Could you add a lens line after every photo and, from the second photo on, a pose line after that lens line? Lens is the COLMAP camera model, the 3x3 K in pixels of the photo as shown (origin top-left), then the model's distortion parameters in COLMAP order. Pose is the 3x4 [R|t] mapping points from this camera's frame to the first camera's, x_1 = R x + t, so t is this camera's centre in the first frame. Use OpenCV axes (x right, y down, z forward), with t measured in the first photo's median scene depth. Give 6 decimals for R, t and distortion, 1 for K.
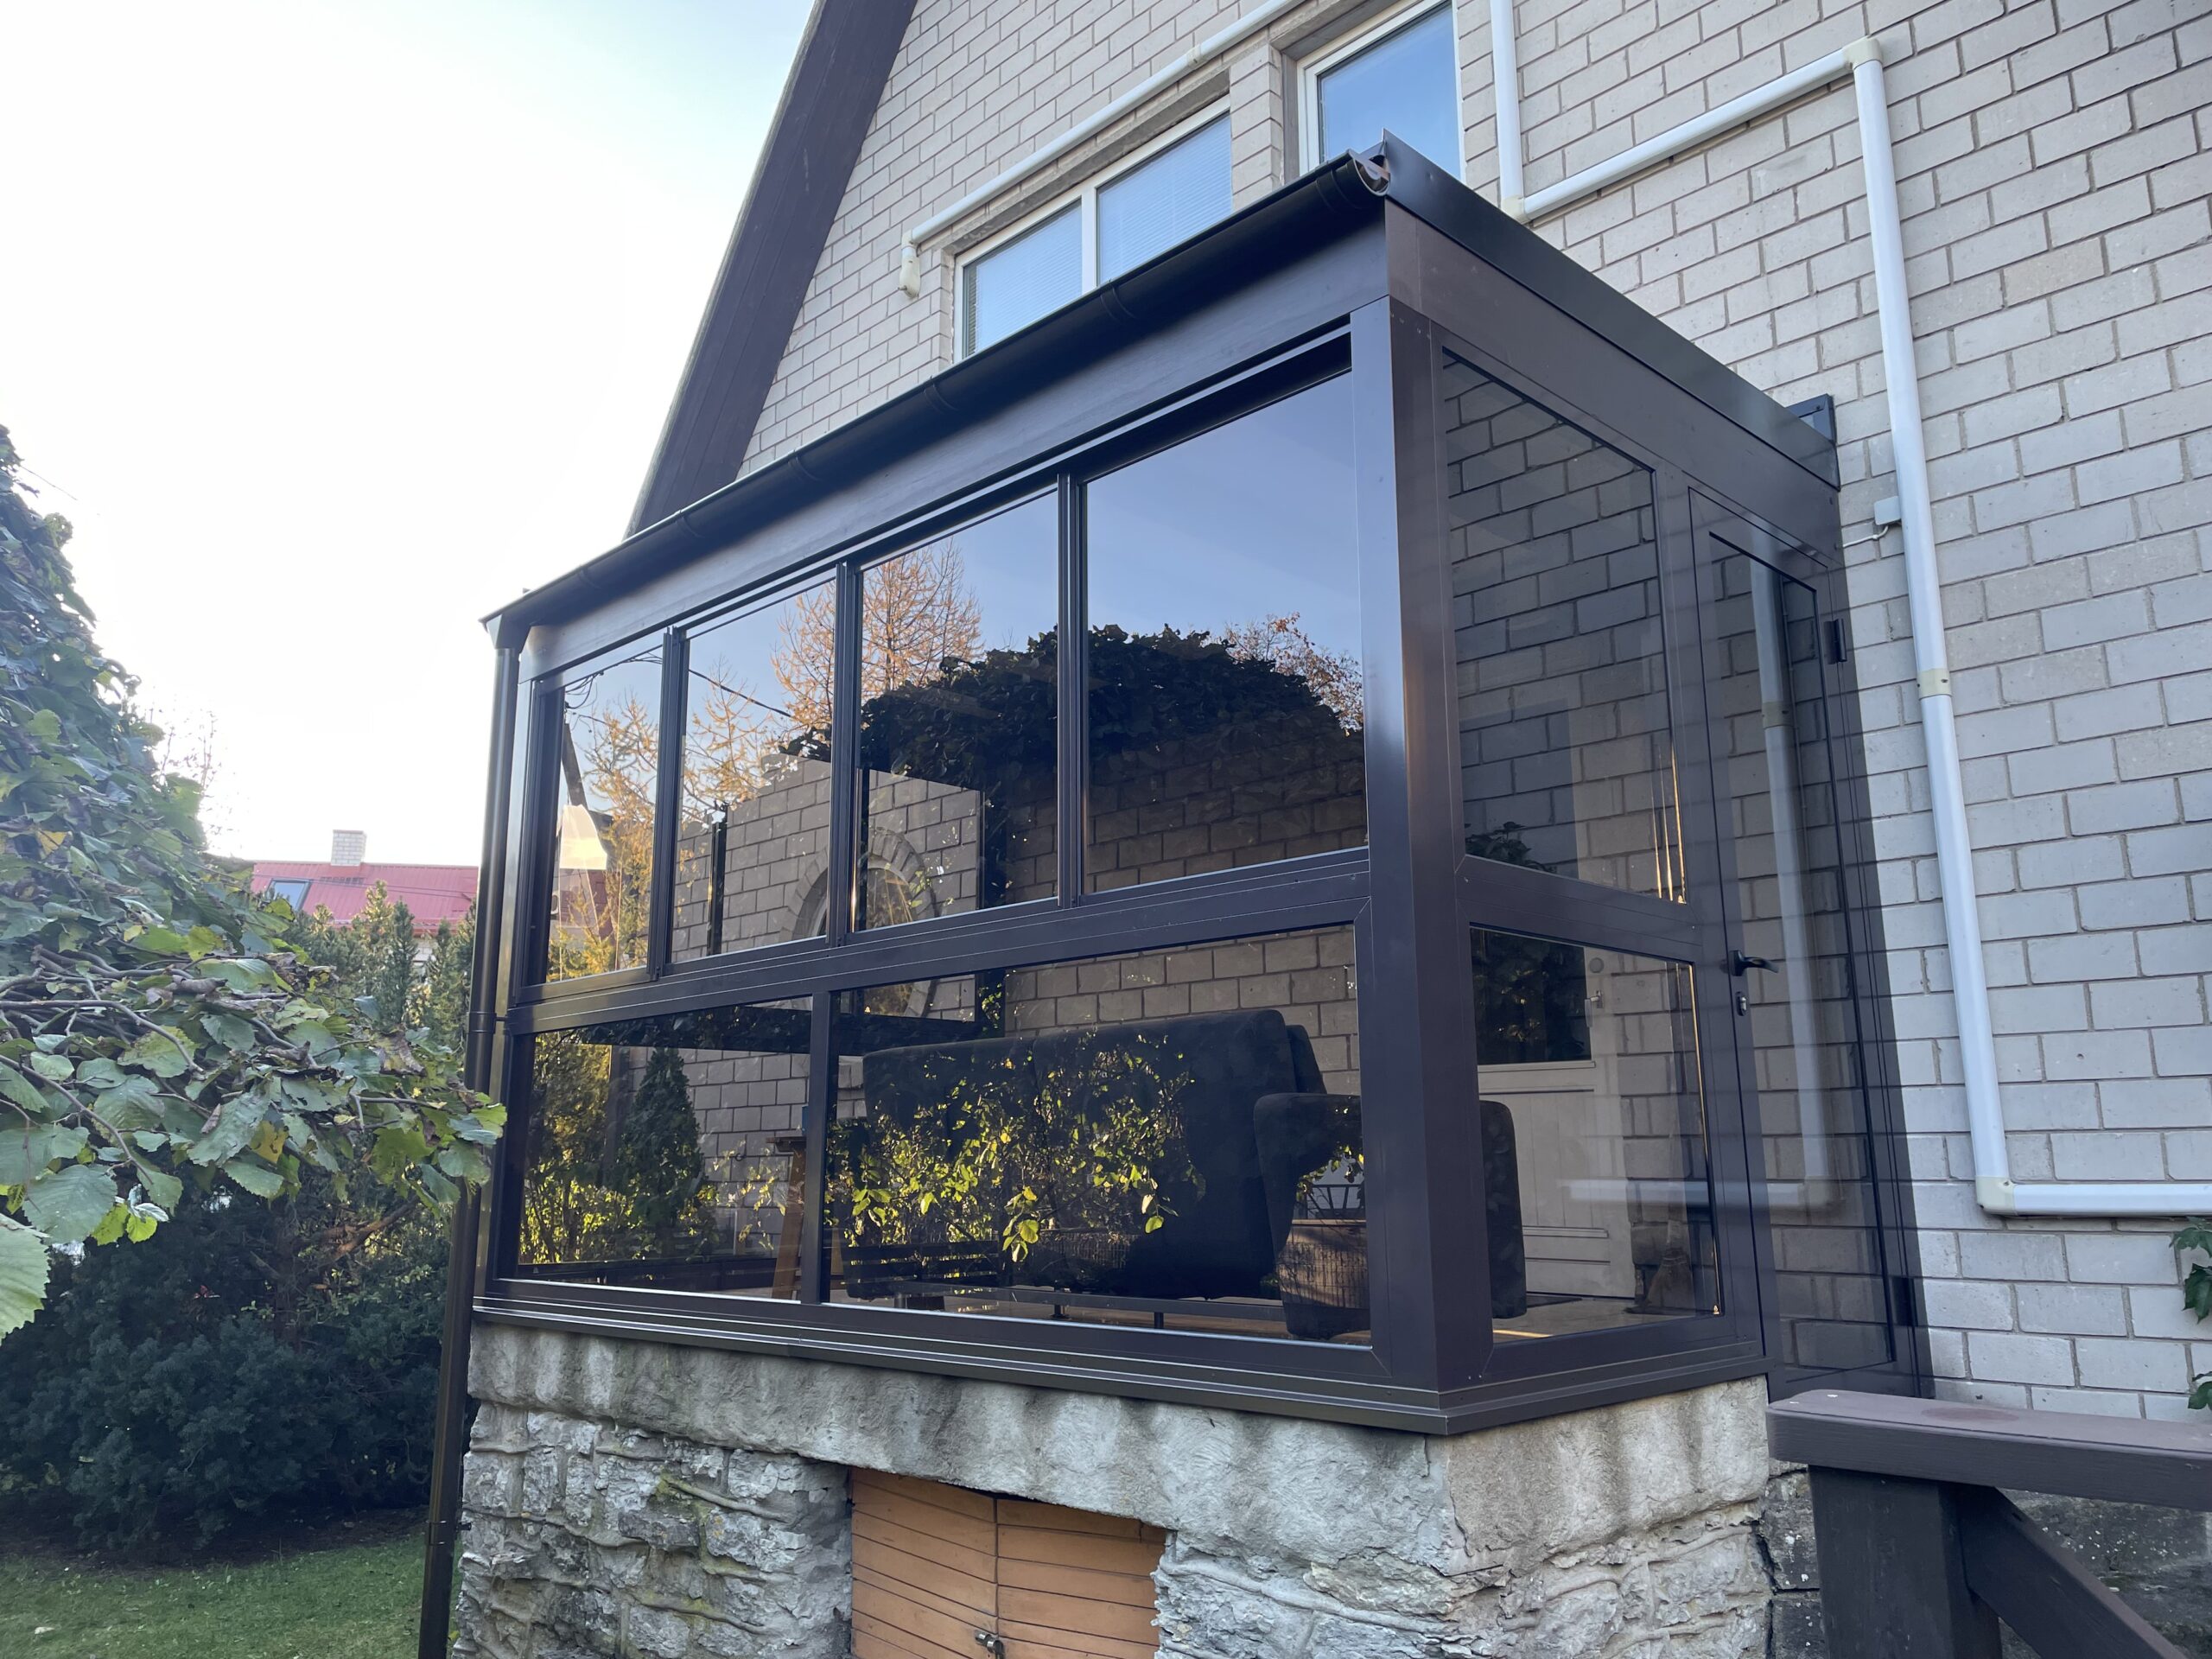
lens RADIAL K [[1662.6, 0, 1075.9], [0, 1662.6, 820.9], [0, 0, 1]] dist [0.084560, -0.098790]
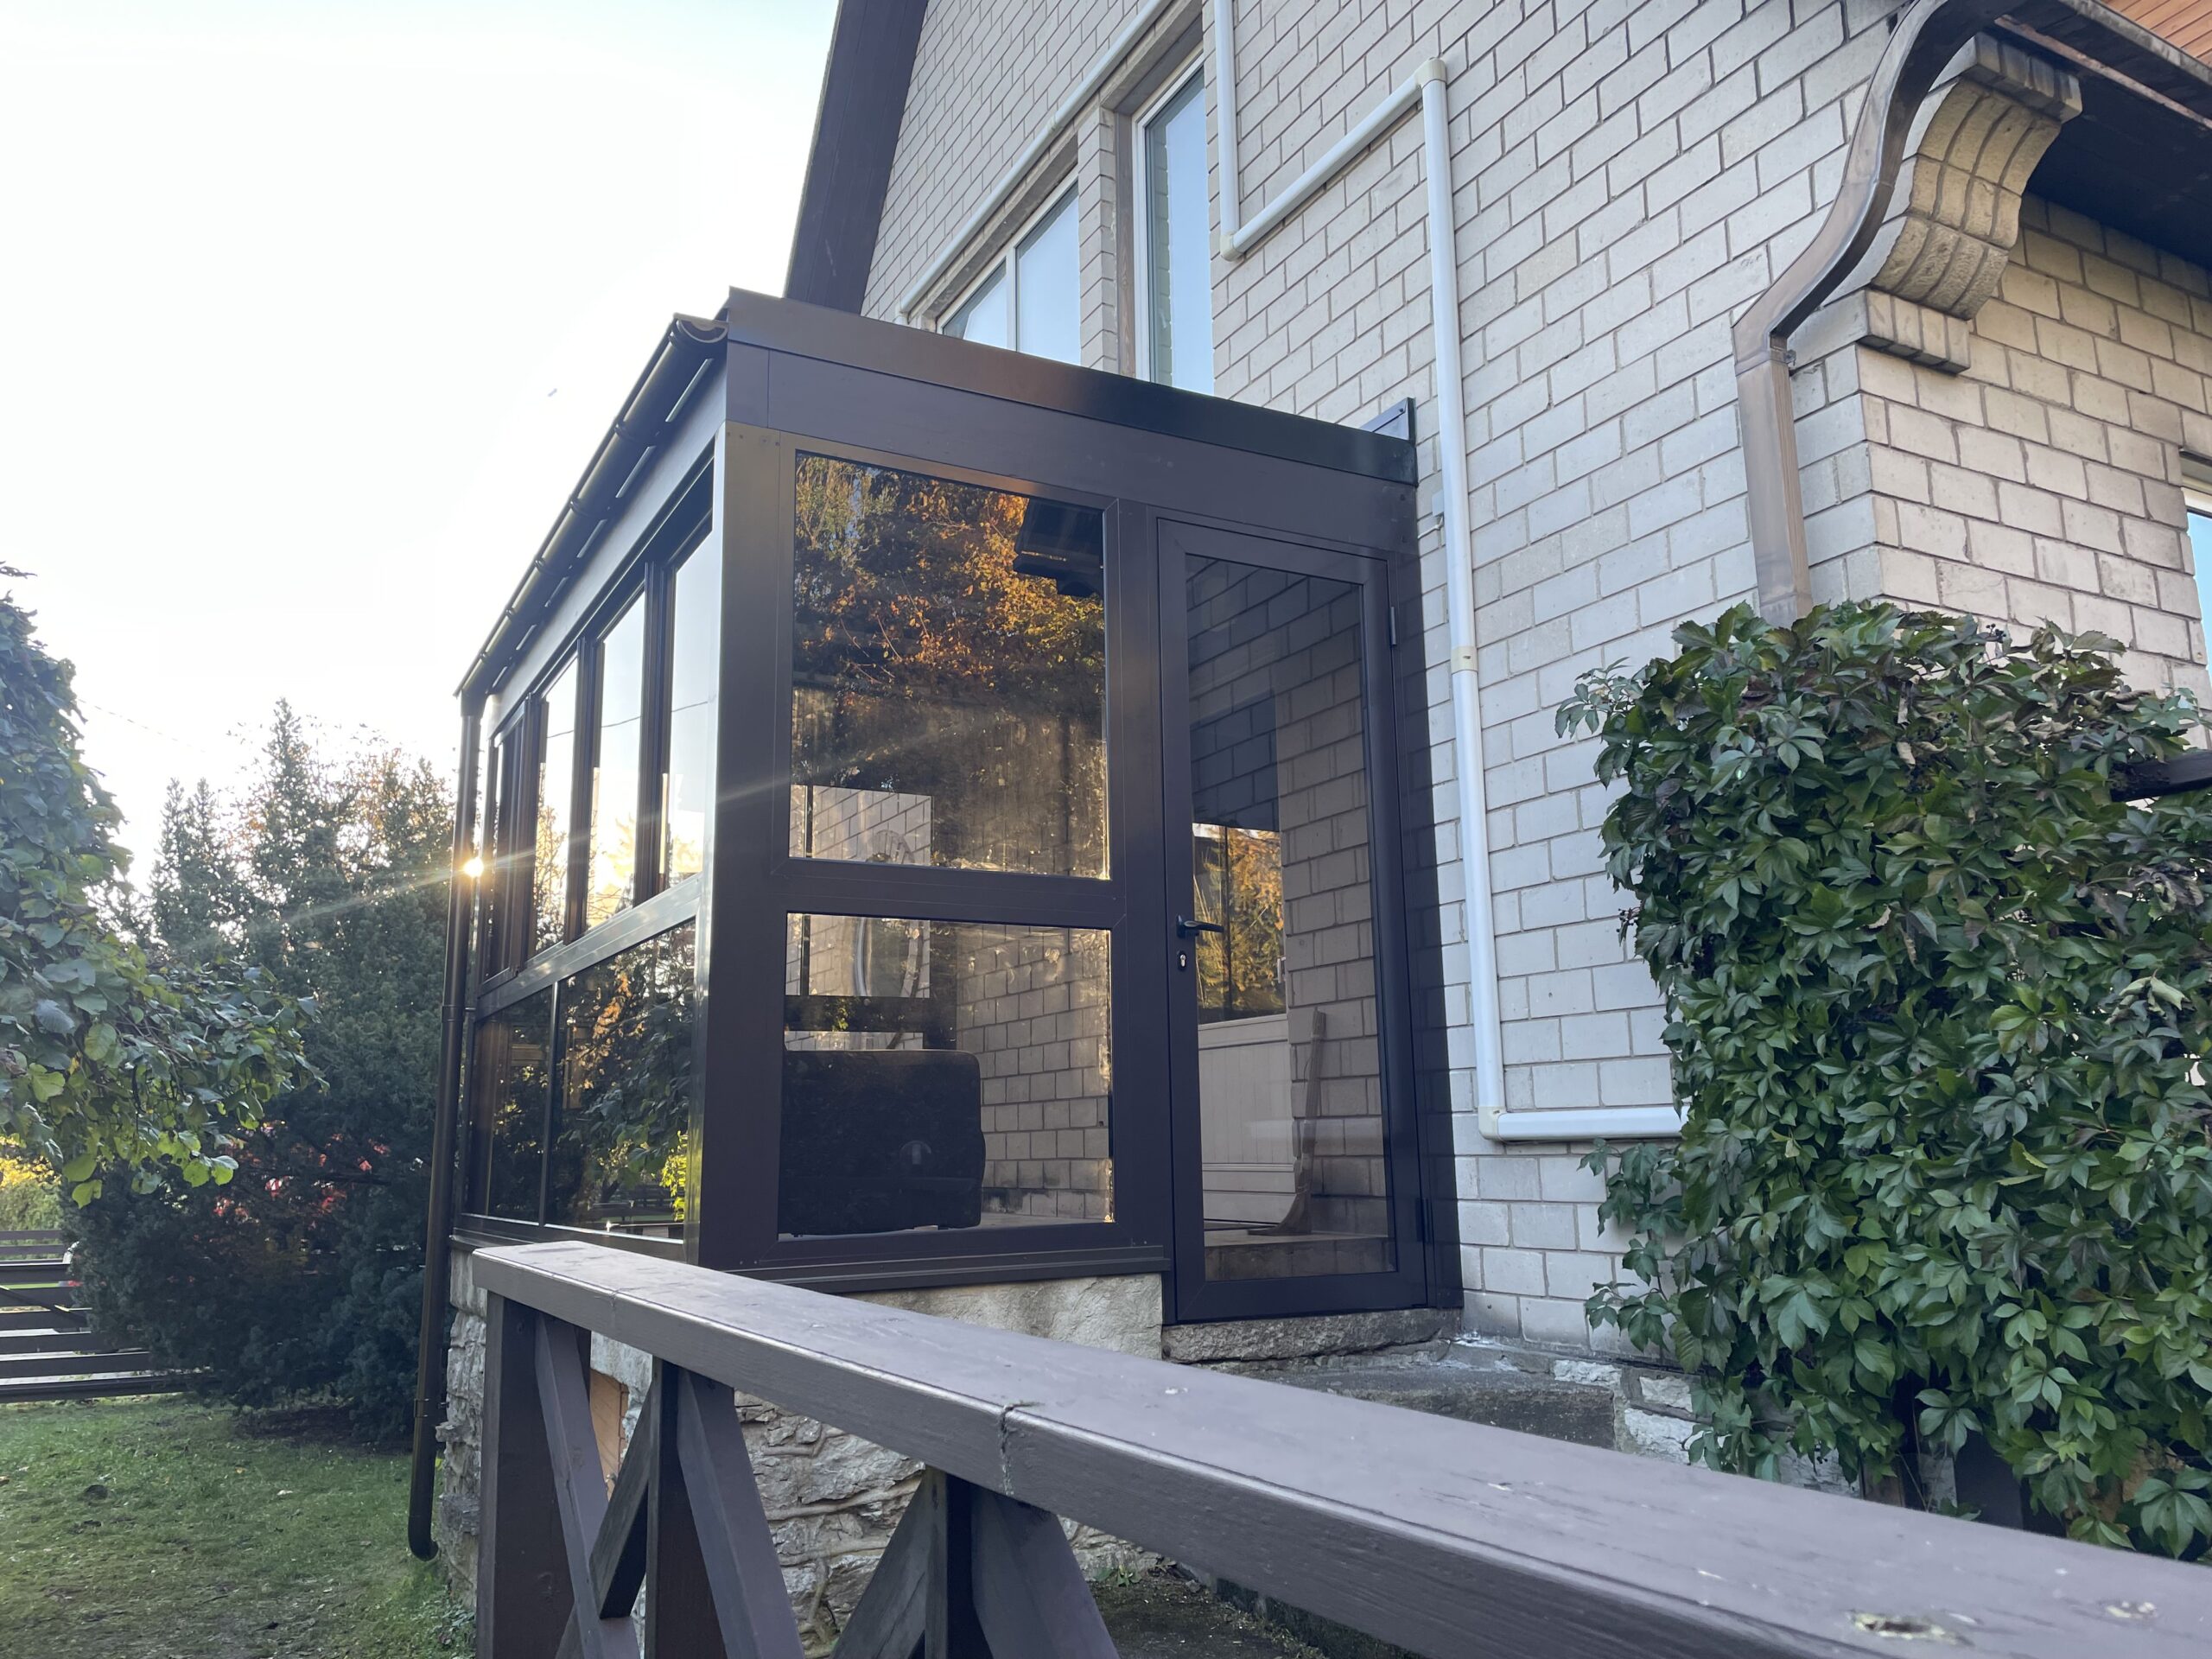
lens RADIAL K [[1662.6, 0, 1100.6], [0, 1662.6, 821.2], [0, 0, 1]] dist [0.084560, -0.098790]
pose [[0.961256, -0.063525, -0.268238, 0.609633], [0.067476, 0.997706, 0.005524, 0.000930], [0.267272, -0.023410, 0.963337, -0.117983]]
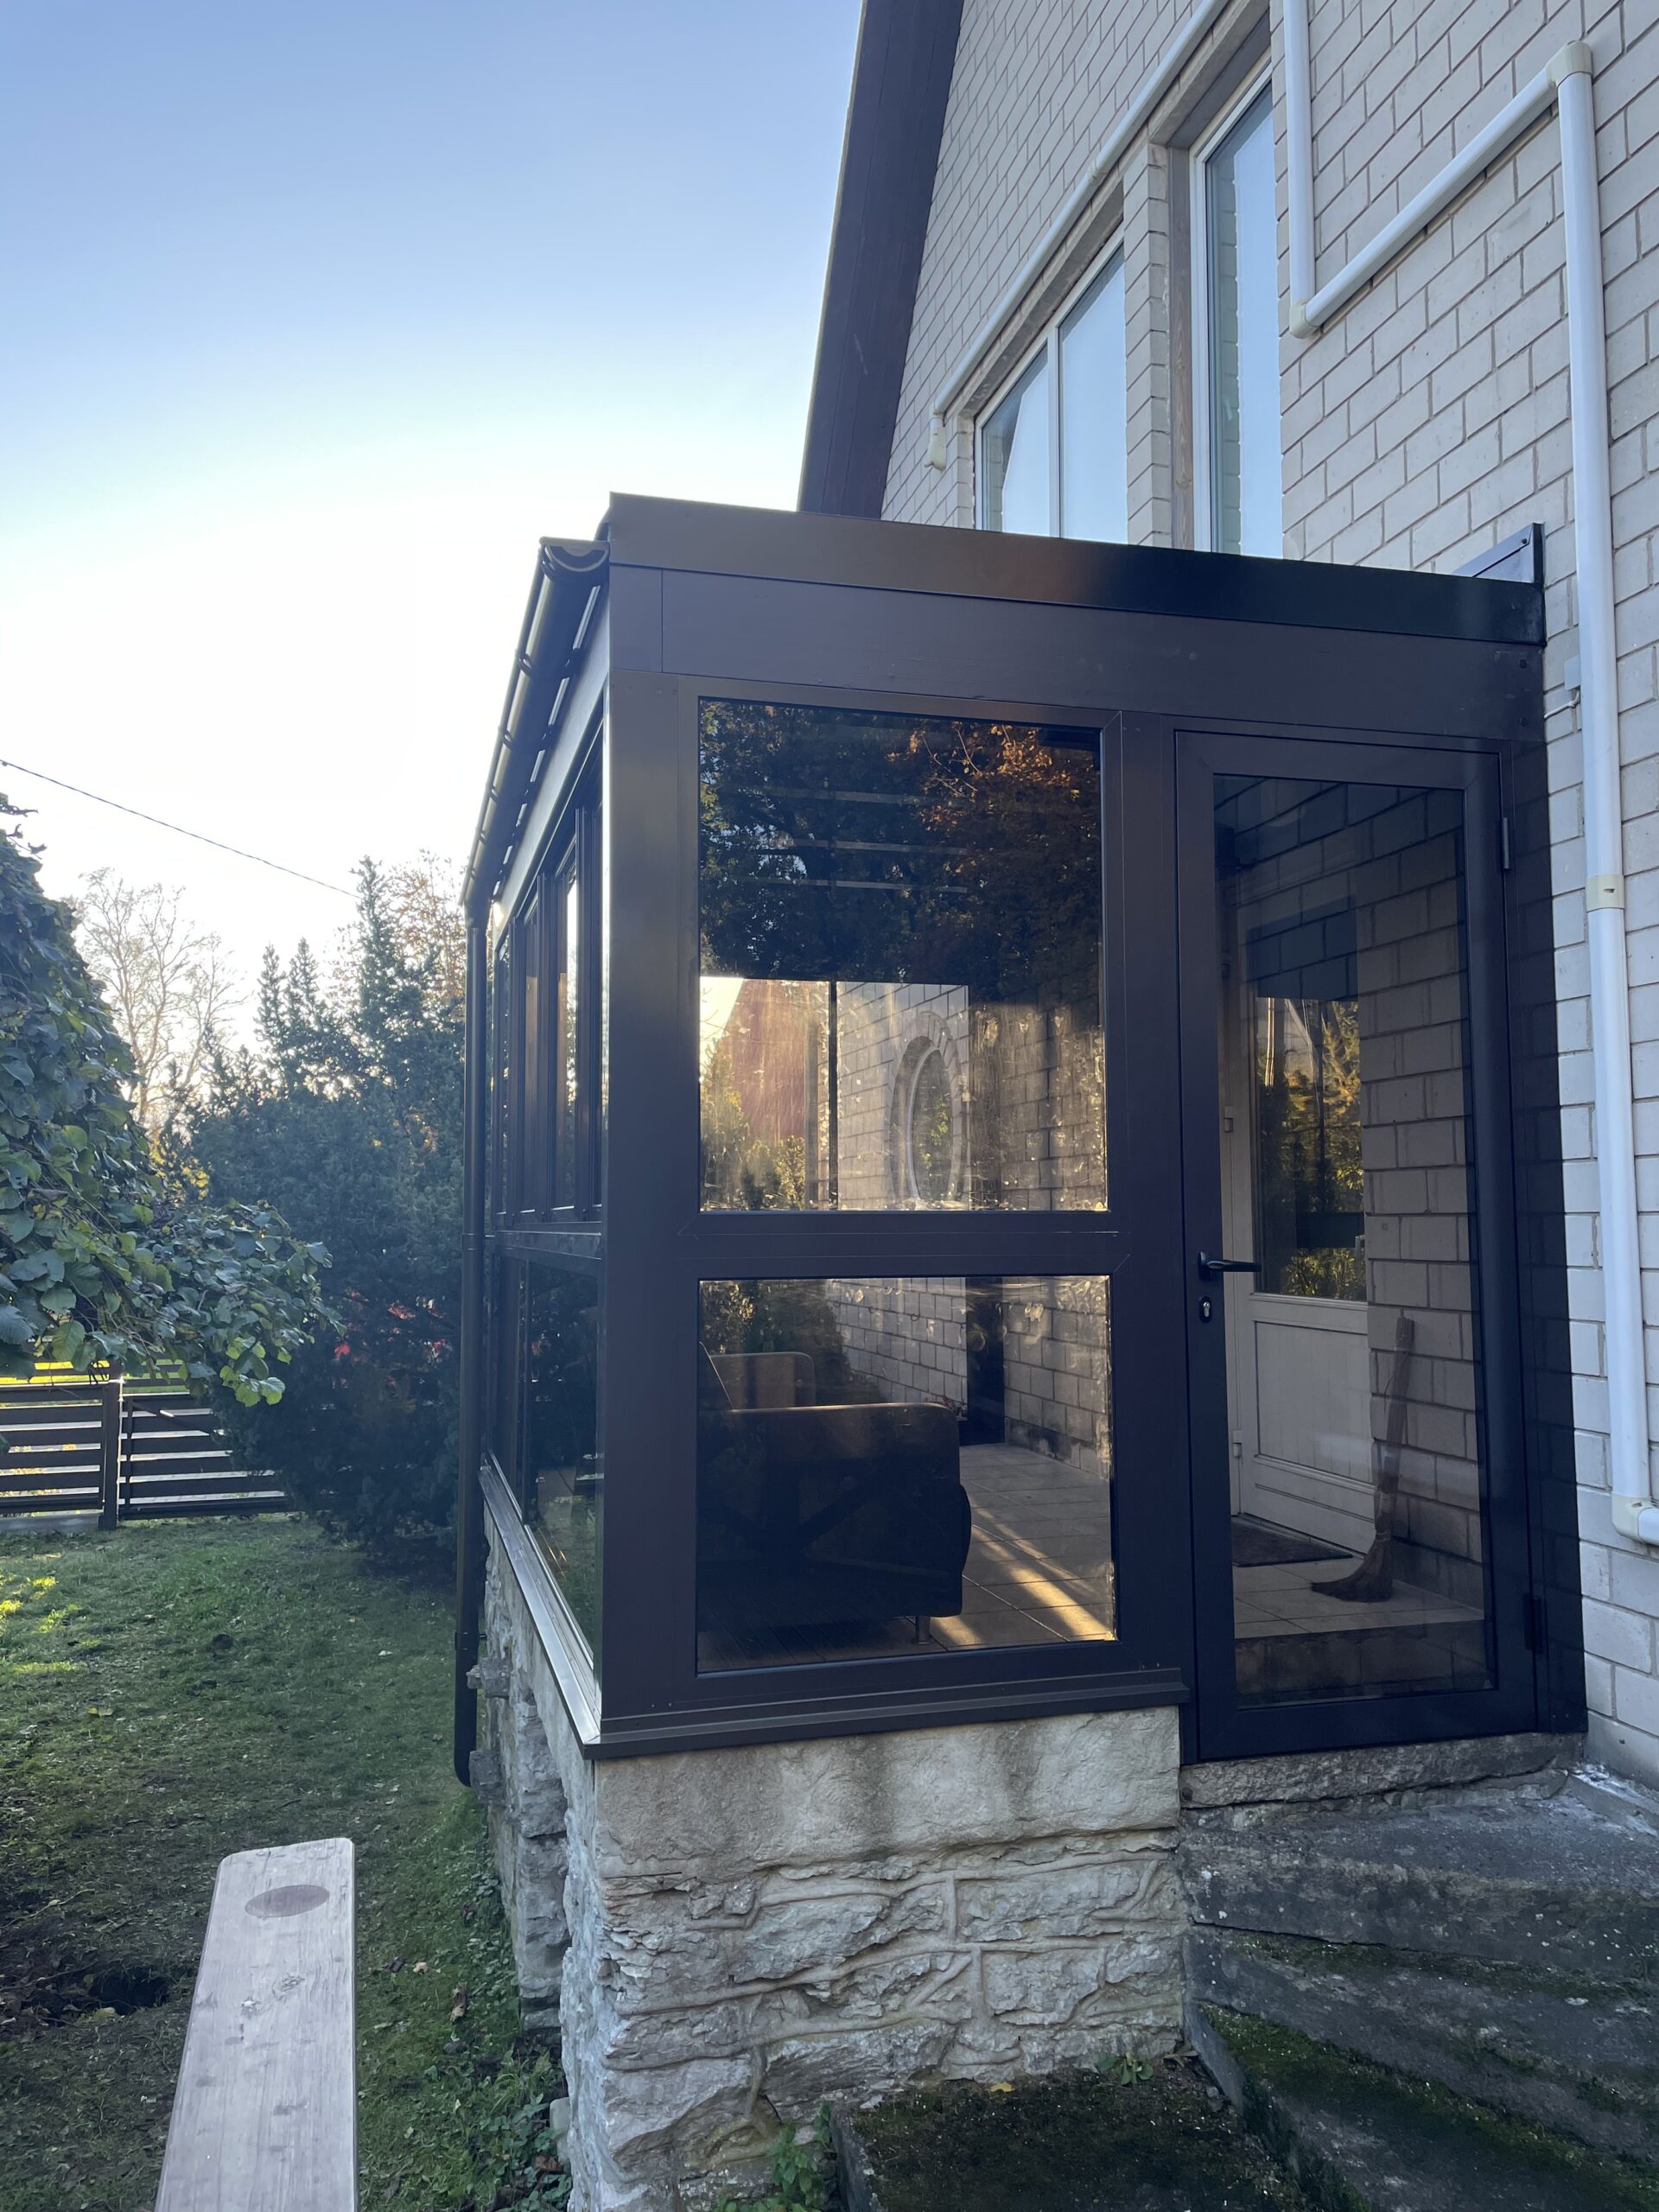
lens RADIAL K [[1662.6, 0, 845.7], [0, 1662.6, 1090.5], [0, 0, 1]] dist [0.084560, -0.098790]
pose [[0.874465, -0.037656, -0.483625, 0.622751], [0.101436, 0.989136, 0.106395, -0.119369], [0.474365, -0.142096, 0.868784, 0.113901]]
